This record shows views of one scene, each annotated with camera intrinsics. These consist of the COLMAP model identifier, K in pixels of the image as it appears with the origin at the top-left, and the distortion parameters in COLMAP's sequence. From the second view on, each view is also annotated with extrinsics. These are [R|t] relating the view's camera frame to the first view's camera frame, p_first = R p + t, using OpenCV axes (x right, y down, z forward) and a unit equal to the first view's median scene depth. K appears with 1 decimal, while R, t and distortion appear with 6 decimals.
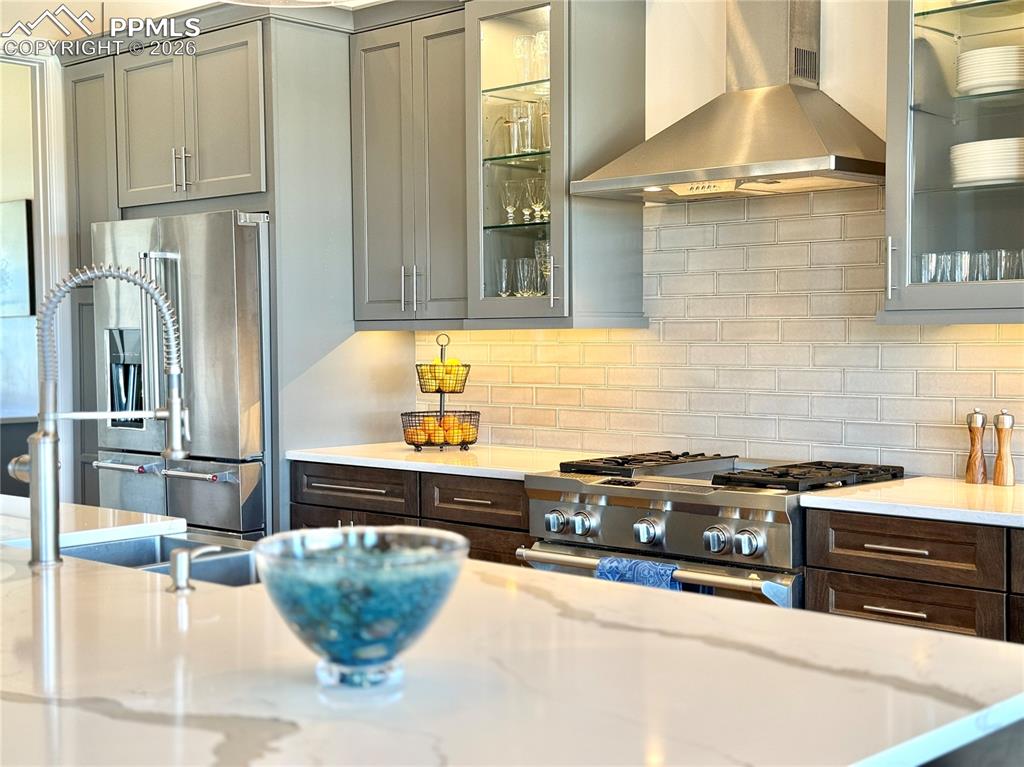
lens RADIAL K [[1422.7, 0, 512.0], [0, 1422.7, 383.5], [0, 0, 1]] dist [0.120706, -0.005287]
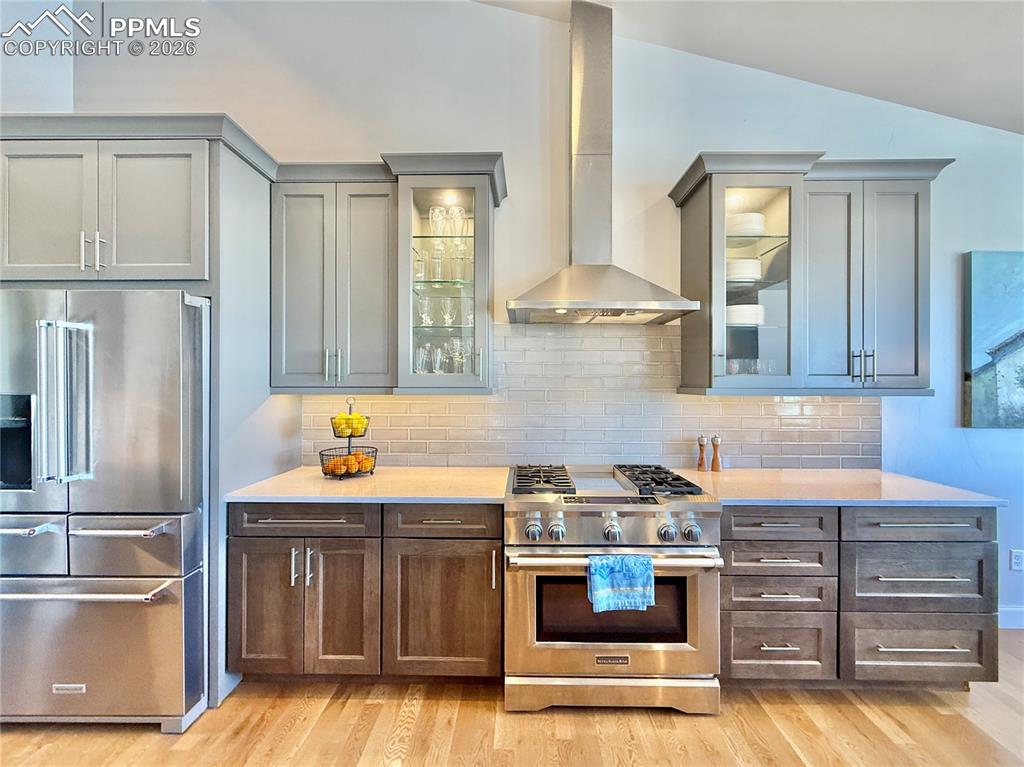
lens RADIAL K [[413.8, 0, 518.1], [0, 413.8, 381.7], [0, 0, 1]] dist [-0.002471, -0.000054]
pose [[0.732748, 0.011376, 0.680405, -0.219121], [0.016192, 0.999286, -0.034144, -0.033737], [-0.680307, 0.036036, 0.732040, 0.579253]]
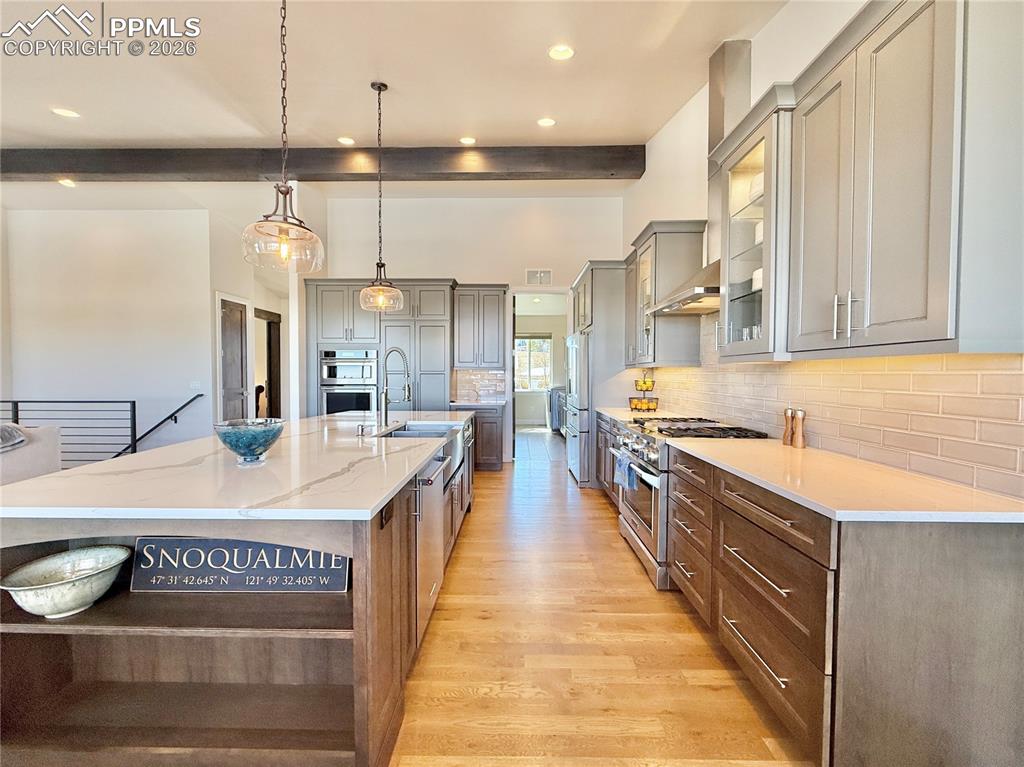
lens RADIAL K [[408.4, 0, 507.7], [0, 408.4, 384.7], [0, 0, 1]] dist [-0.001516, 0.000106]
pose [[0.676995, 0.026619, -0.735506, 0.366112], [-0.031941, 0.999467, 0.006772, -0.002775], [0.735294, 0.018909, 0.677484, 0.271562]]
